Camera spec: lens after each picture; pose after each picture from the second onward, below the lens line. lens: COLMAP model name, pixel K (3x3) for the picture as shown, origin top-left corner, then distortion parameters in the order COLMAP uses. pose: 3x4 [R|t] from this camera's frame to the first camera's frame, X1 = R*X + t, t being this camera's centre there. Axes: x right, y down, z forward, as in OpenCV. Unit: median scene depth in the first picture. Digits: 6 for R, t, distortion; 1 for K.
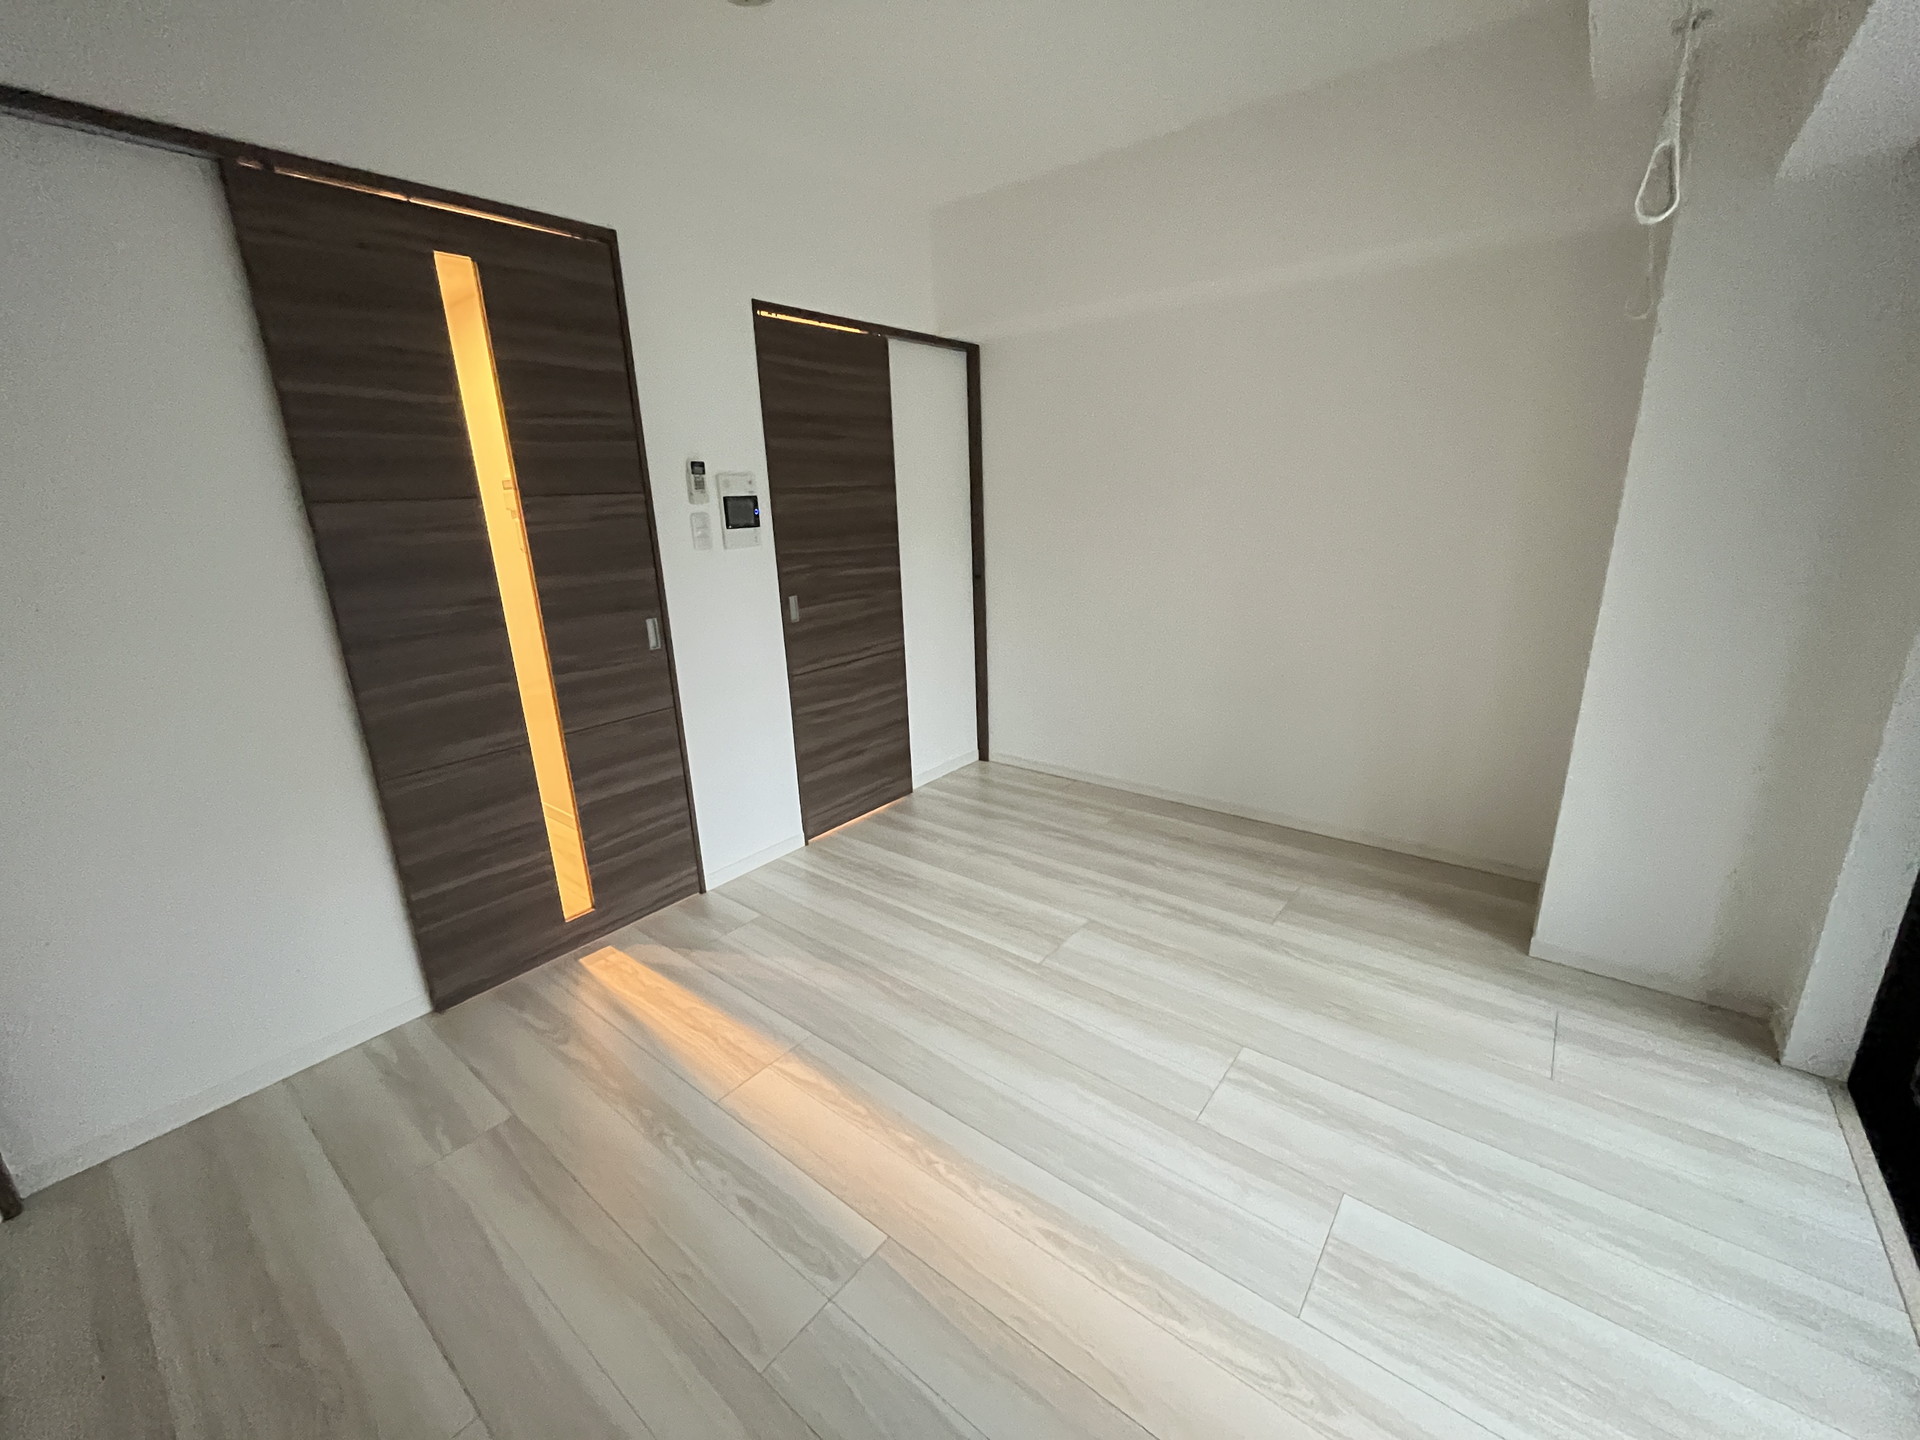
lens RADIAL K [[782.1, 0, 951.3], [0, 782.1, 722.2], [0, 0, 1]] dist [-0.000610, 0.000721]
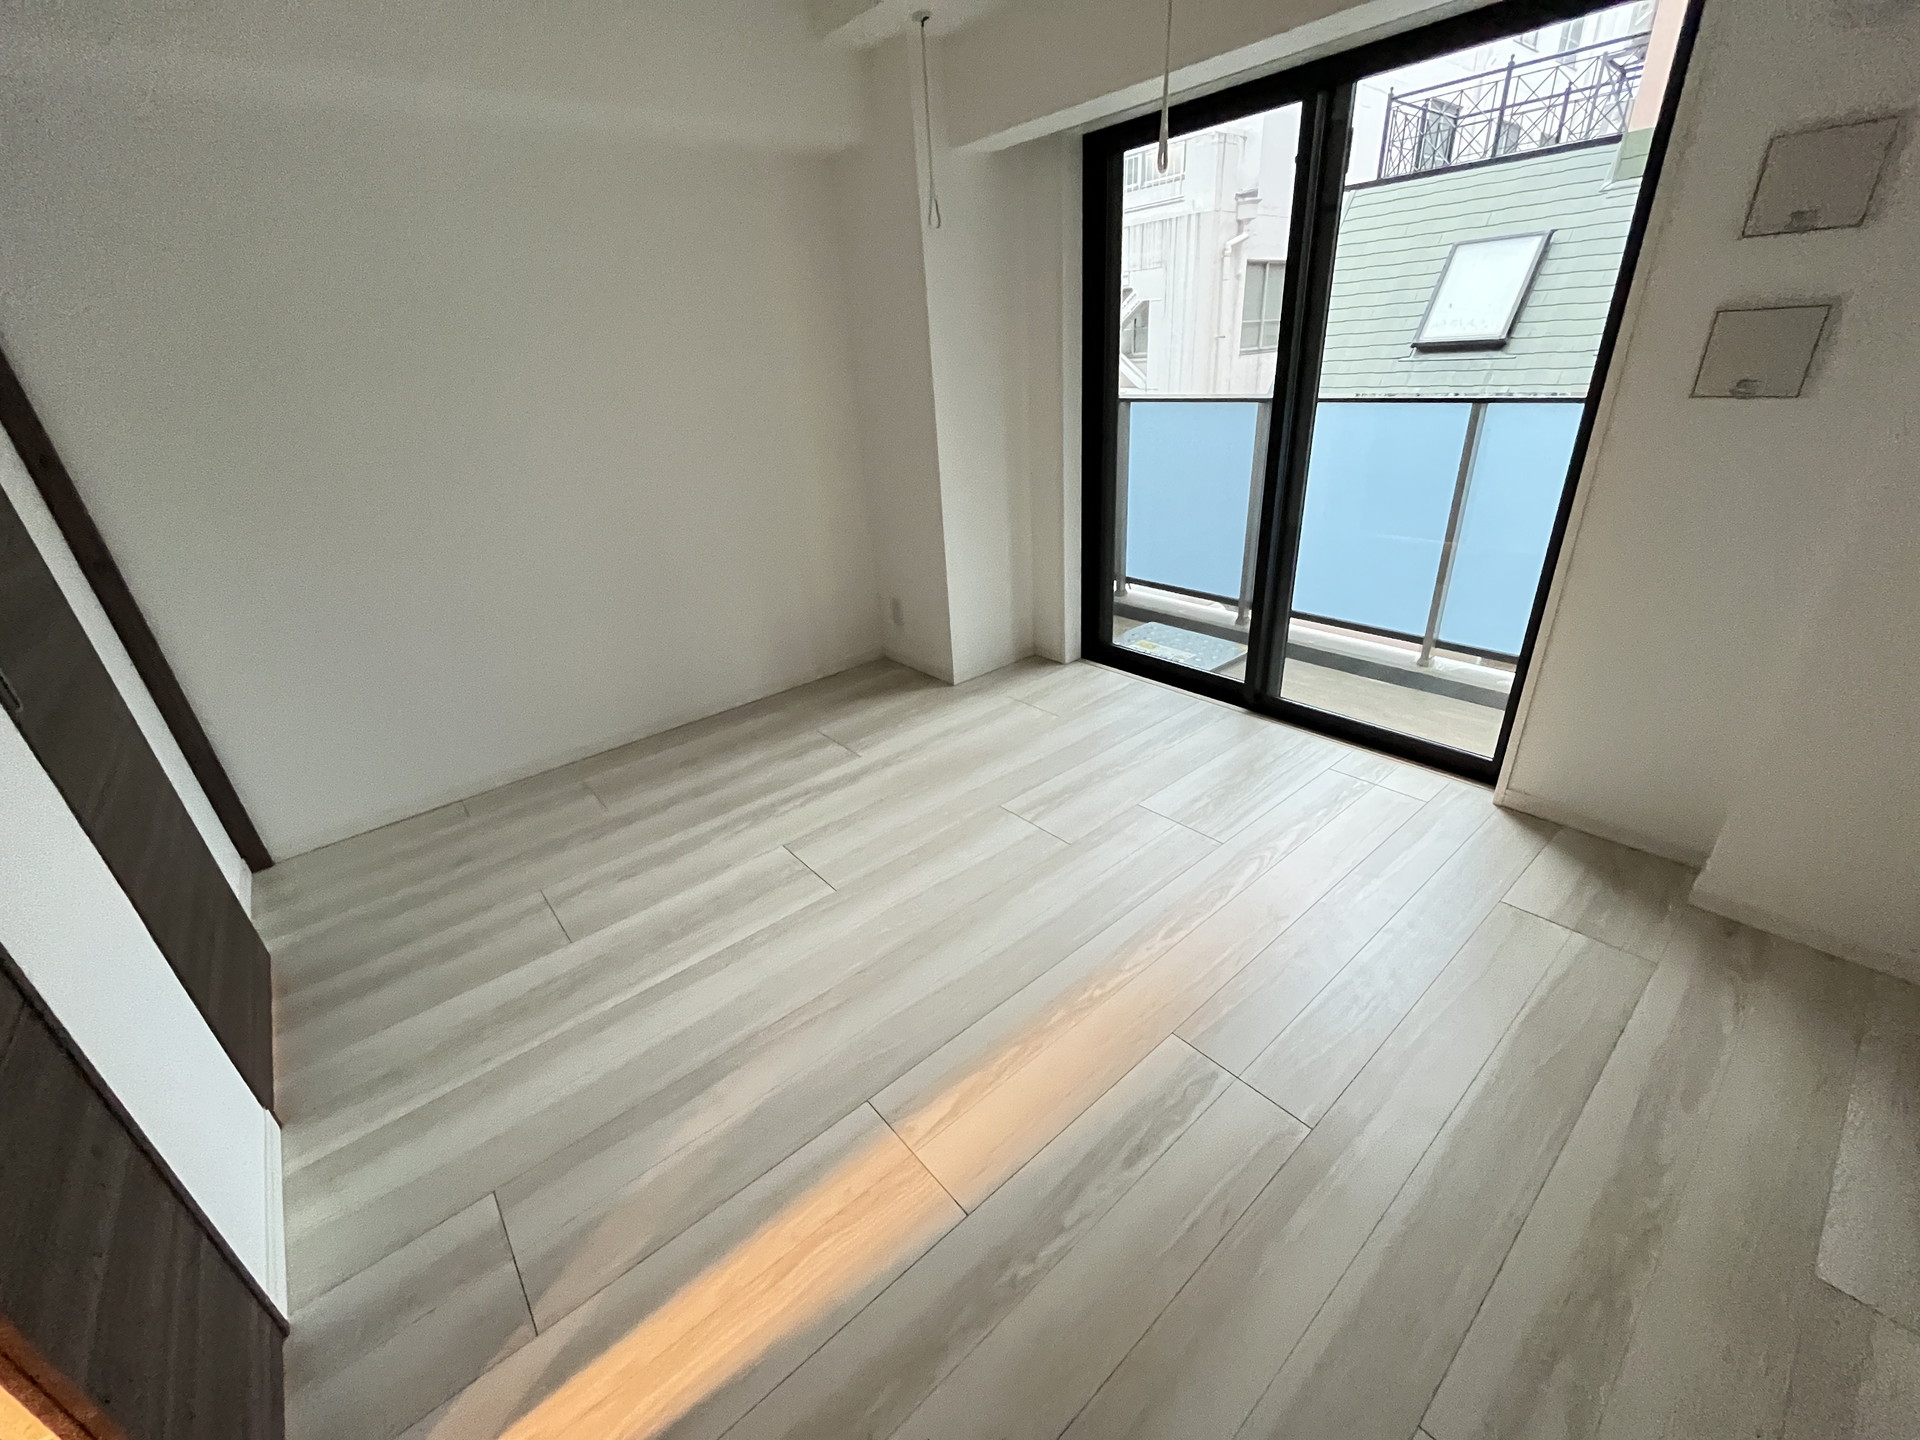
lens RADIAL K [[782.1, 0, 961.9], [0, 782.1, 721.5], [0, 0, 1]] dist [-0.000610, 0.000721]
pose [[0.187045, -0.400700, 0.896913, -0.594933], [0.330469, 0.885479, 0.326675, -0.117182], [-0.925097, 0.235299, 0.298043, 0.530631]]
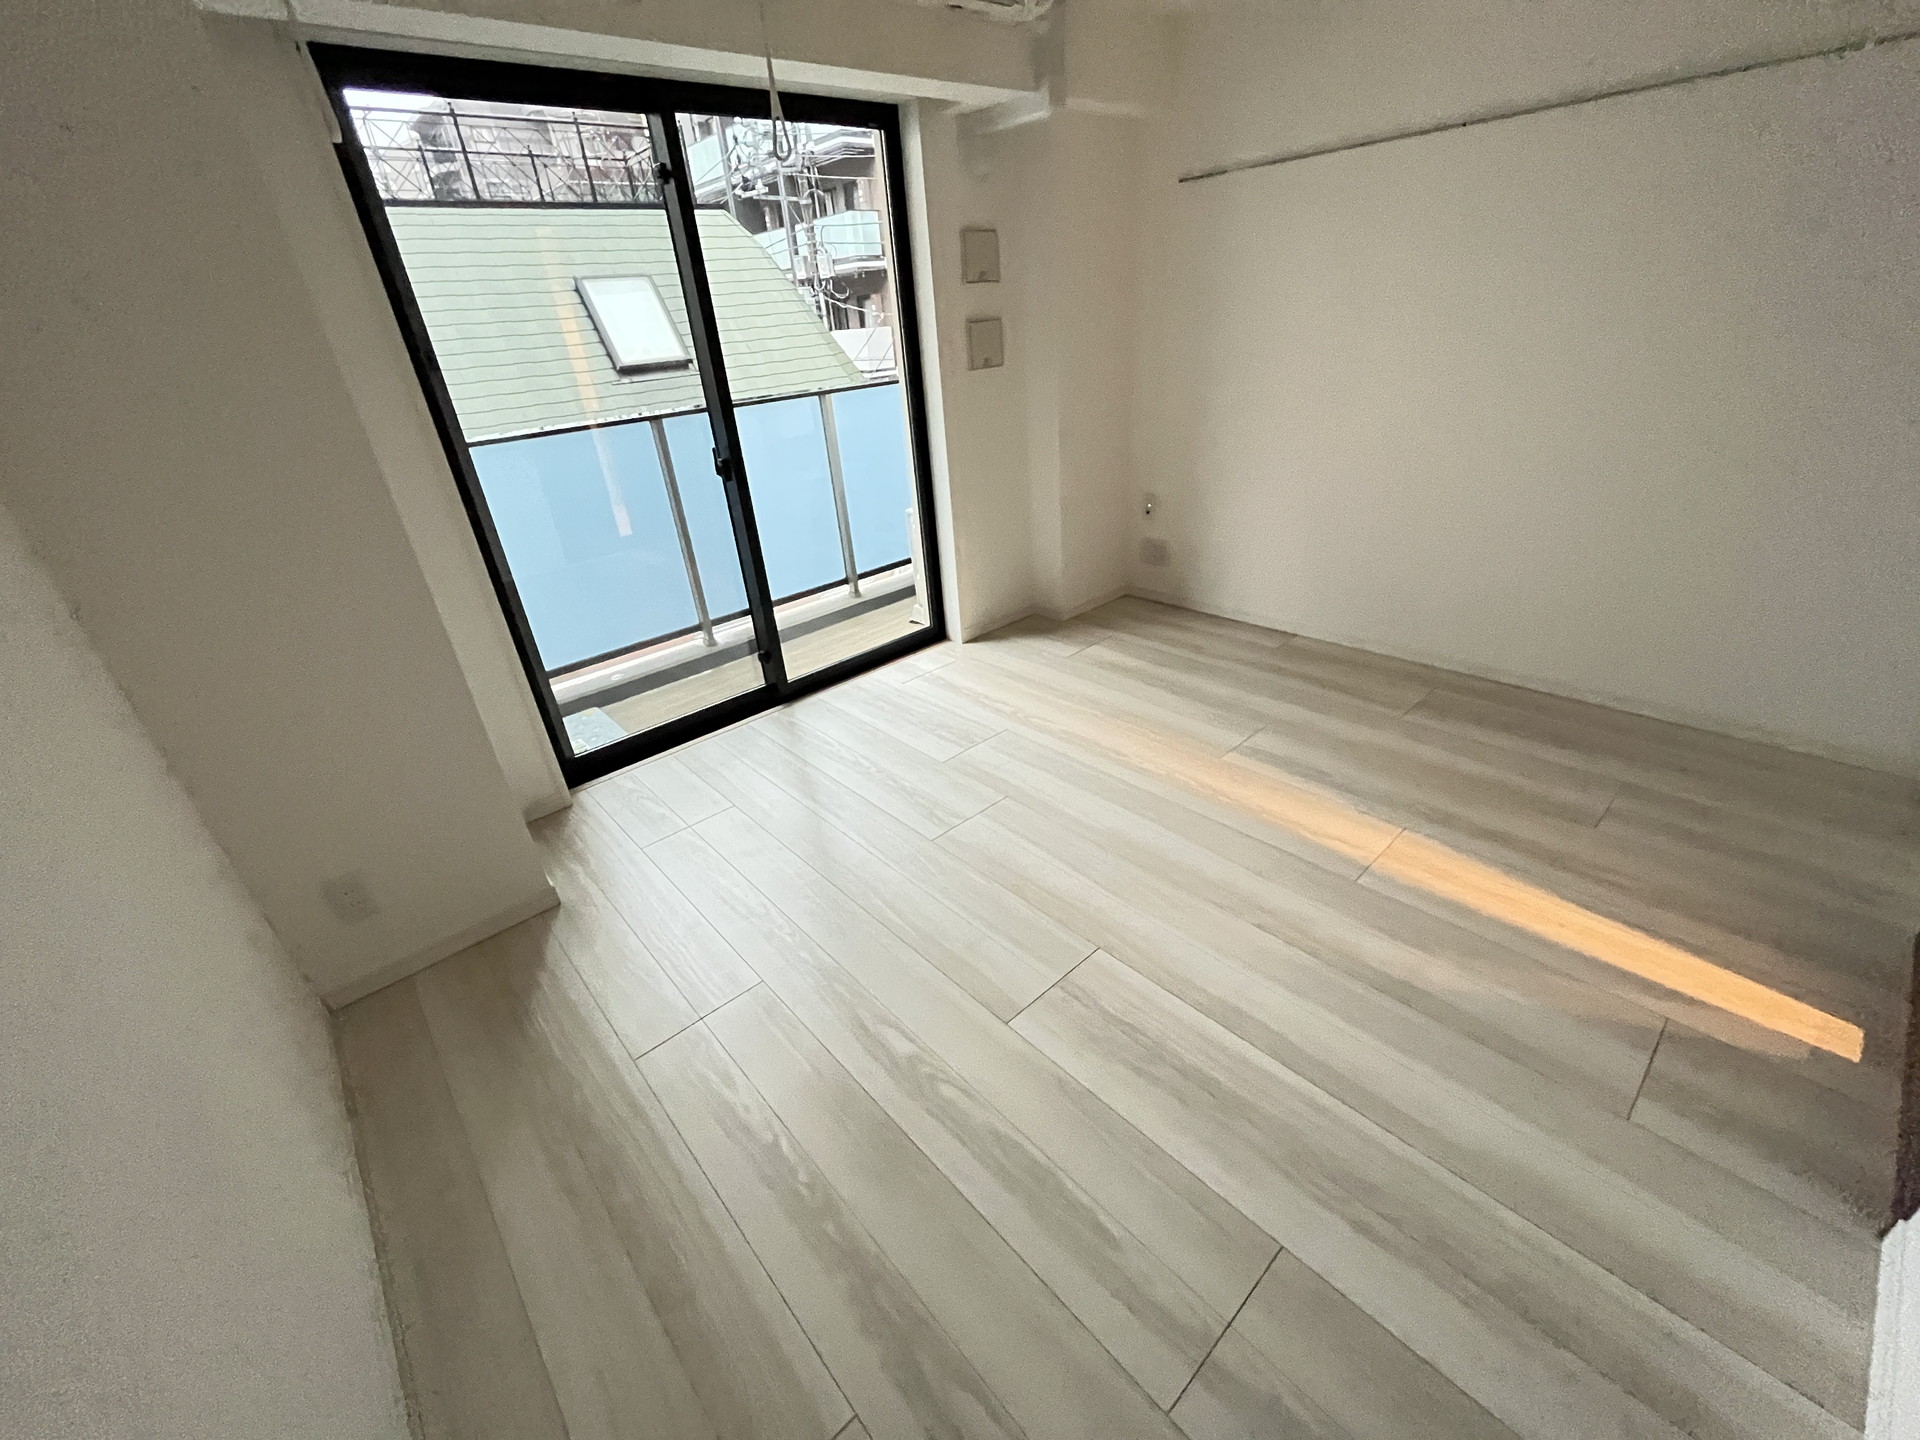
lens RADIAL K [[782.1, 0, 961.2], [0, 782.1, 721.9], [0, 0, 1]] dist [-0.000610, 0.000721]
pose [[-0.983052, 0.026642, 0.181379, 0.099498], [0.145663, 0.714255, 0.684560, -0.399007], [-0.111313, 0.699378, -0.706031, 1.382999]]
